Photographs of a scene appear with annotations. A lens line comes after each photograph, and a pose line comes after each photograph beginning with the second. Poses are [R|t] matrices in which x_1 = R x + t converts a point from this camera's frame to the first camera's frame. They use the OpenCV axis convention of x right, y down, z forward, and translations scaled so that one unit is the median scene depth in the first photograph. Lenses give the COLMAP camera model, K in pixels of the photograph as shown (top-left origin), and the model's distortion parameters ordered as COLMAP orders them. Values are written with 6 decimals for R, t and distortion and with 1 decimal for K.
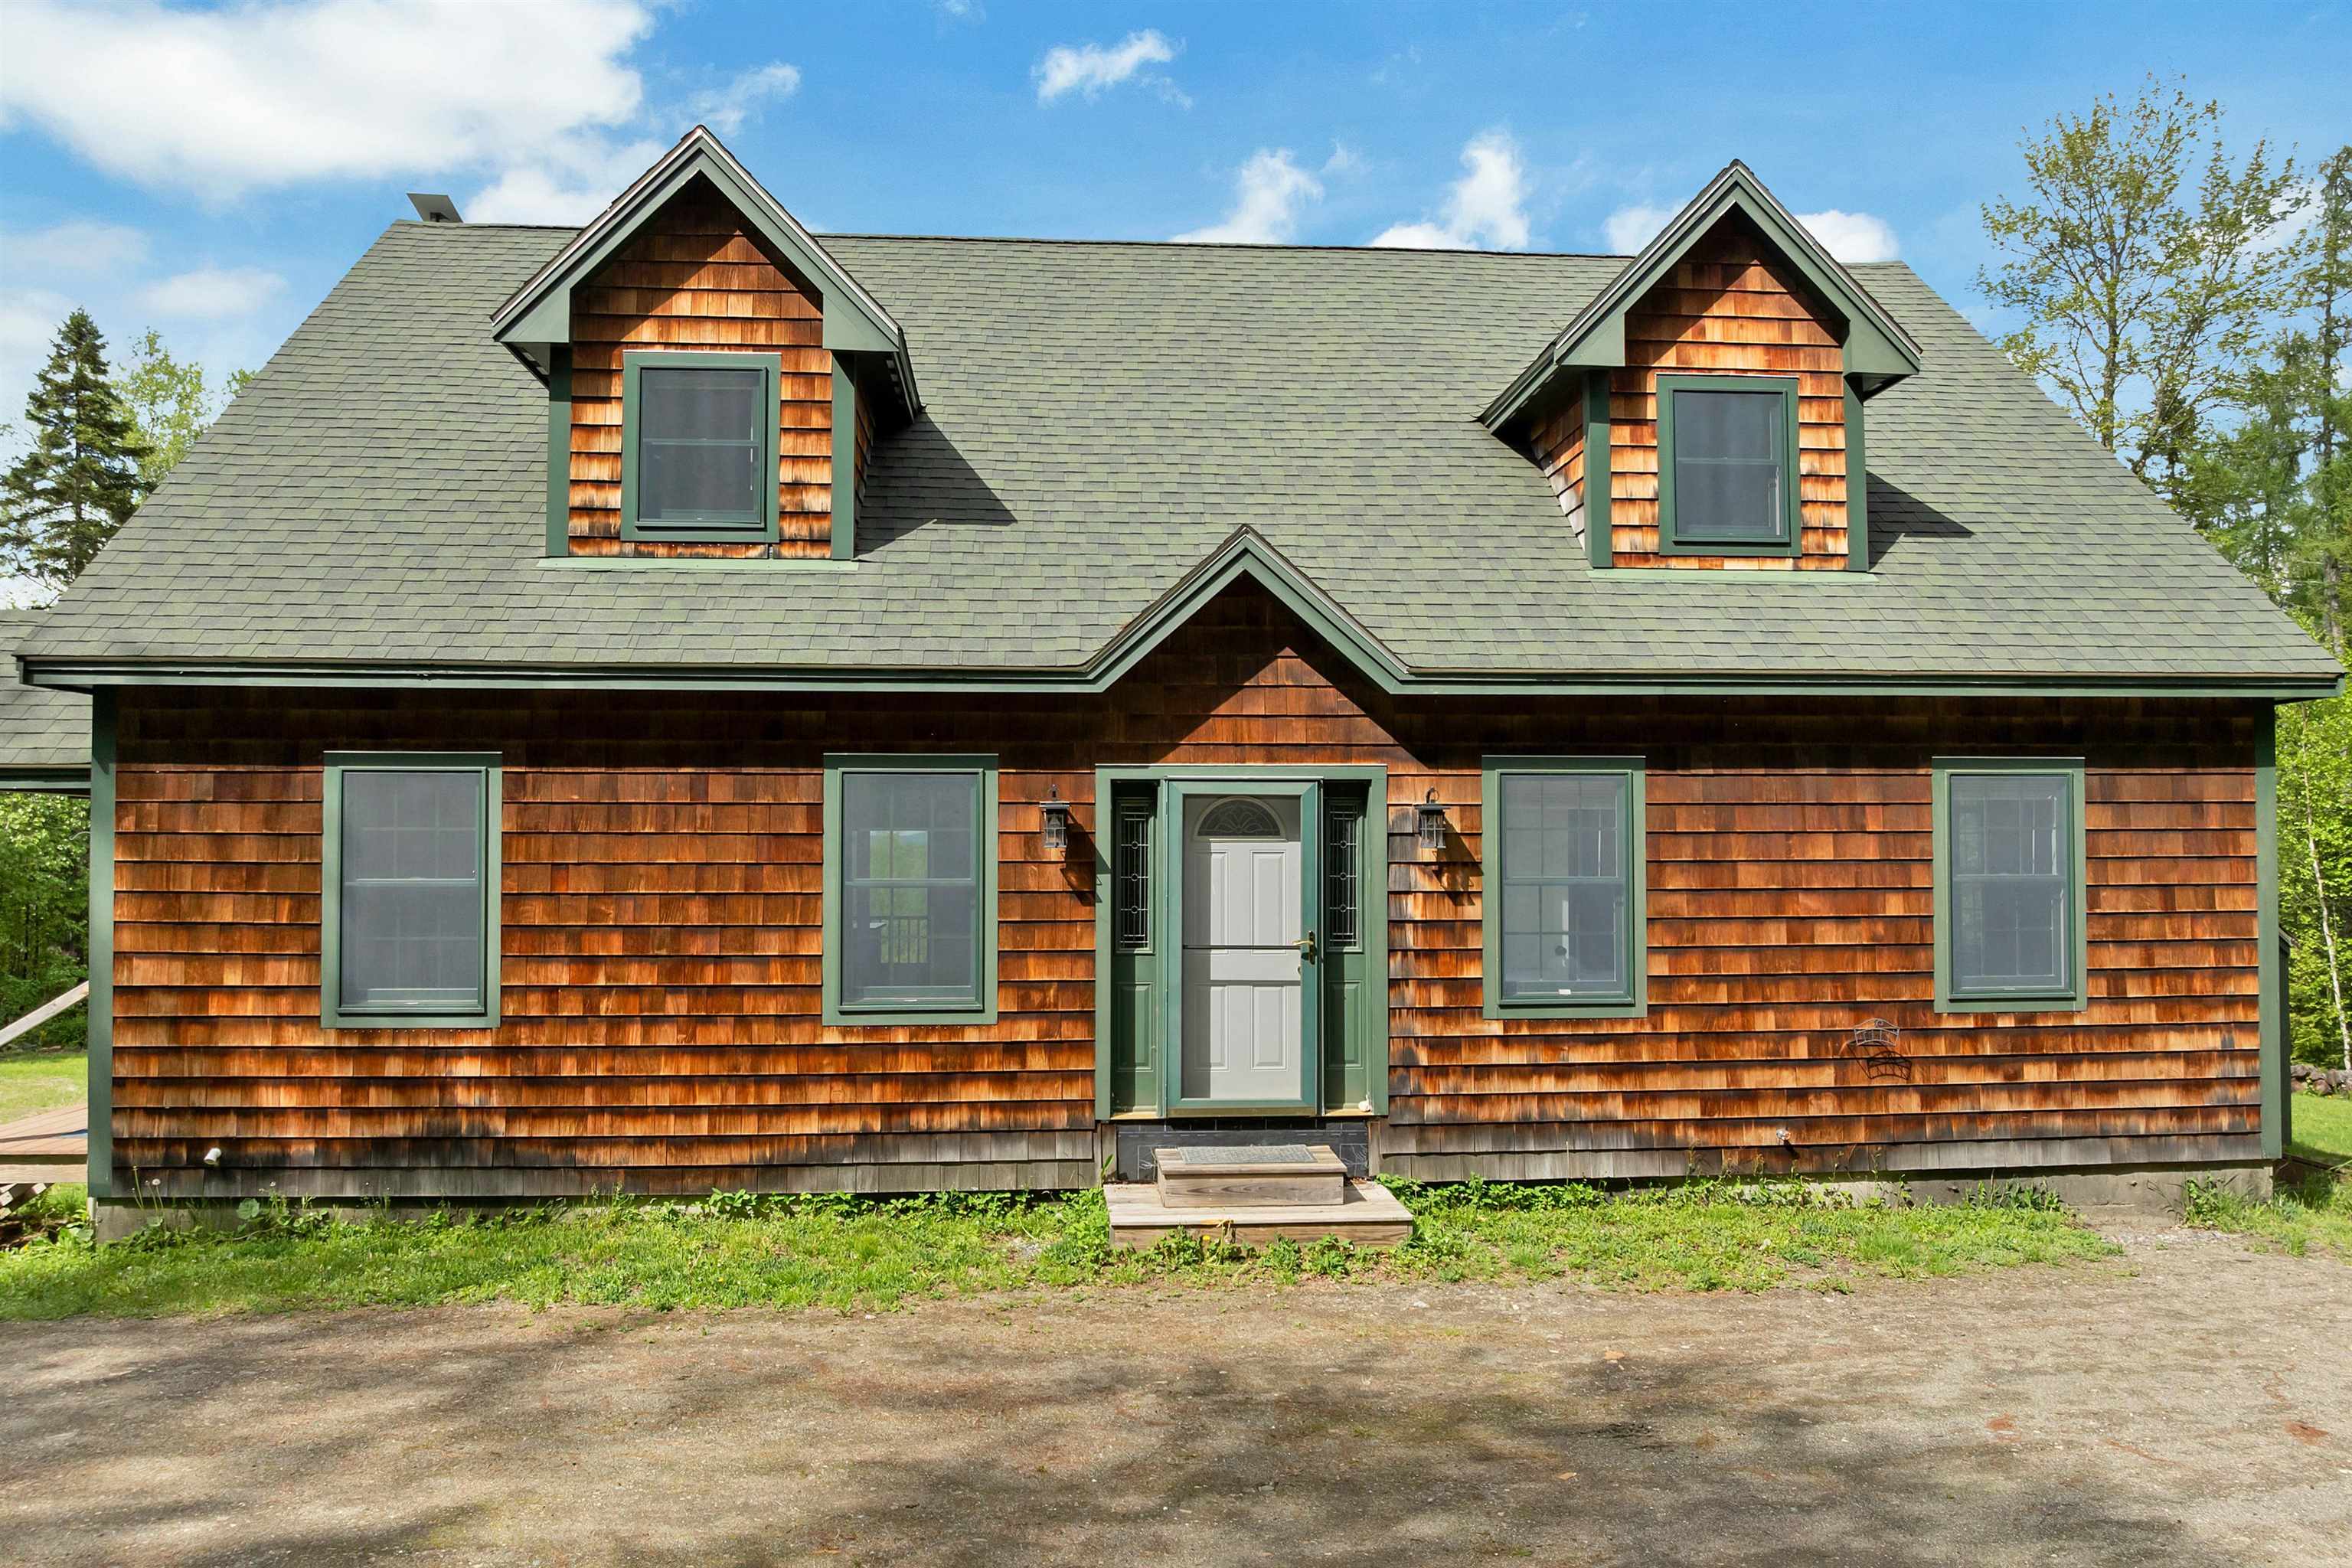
lens RADIAL K [[1677.7, 0, 1176.0], [0, 1677.7, 784.0], [0, 0, 1]] dist [-0.029058, 0.003326]
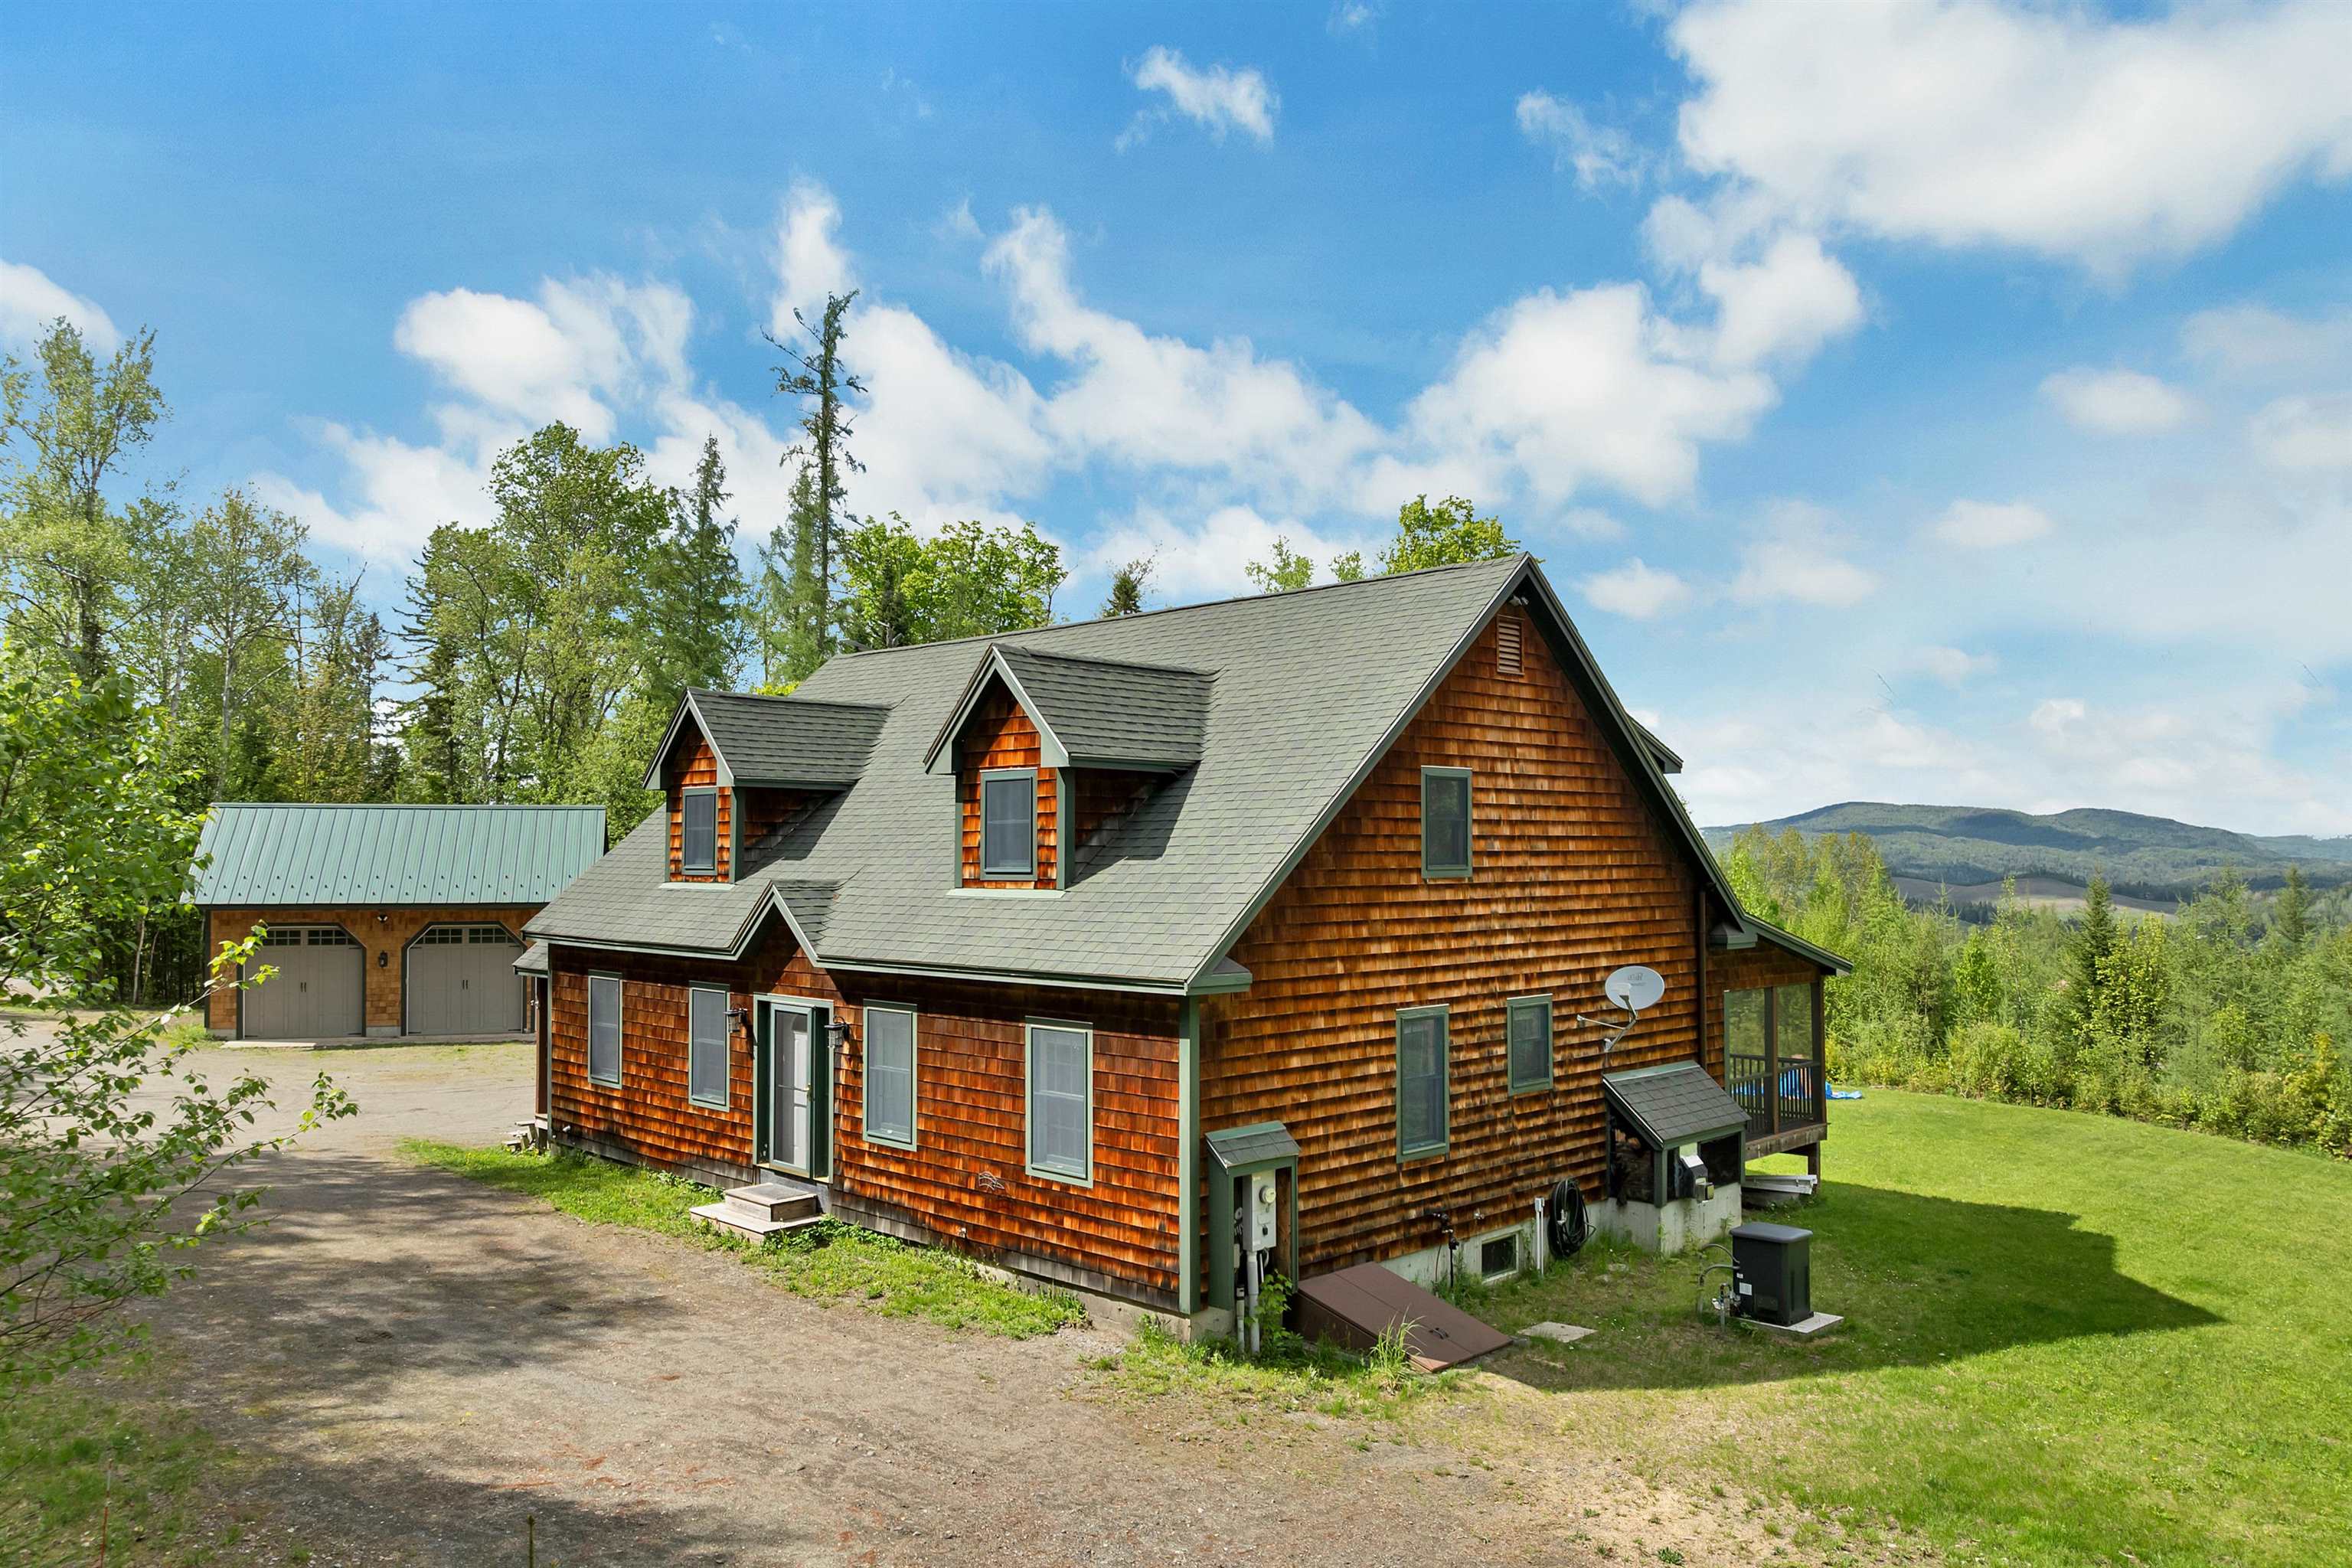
lens RADIAL K [[1687.5, 0, 1198.6], [0, 1687.5, 795.6], [0, 0, 1]] dist [-0.024566, -0.000825]
pose [[0.648409, -0.025034, -0.760880, 1.864884], [0.032439, 0.999460, -0.005240, -0.222598], [0.760601, -0.021284, 0.648871, 0.074748]]
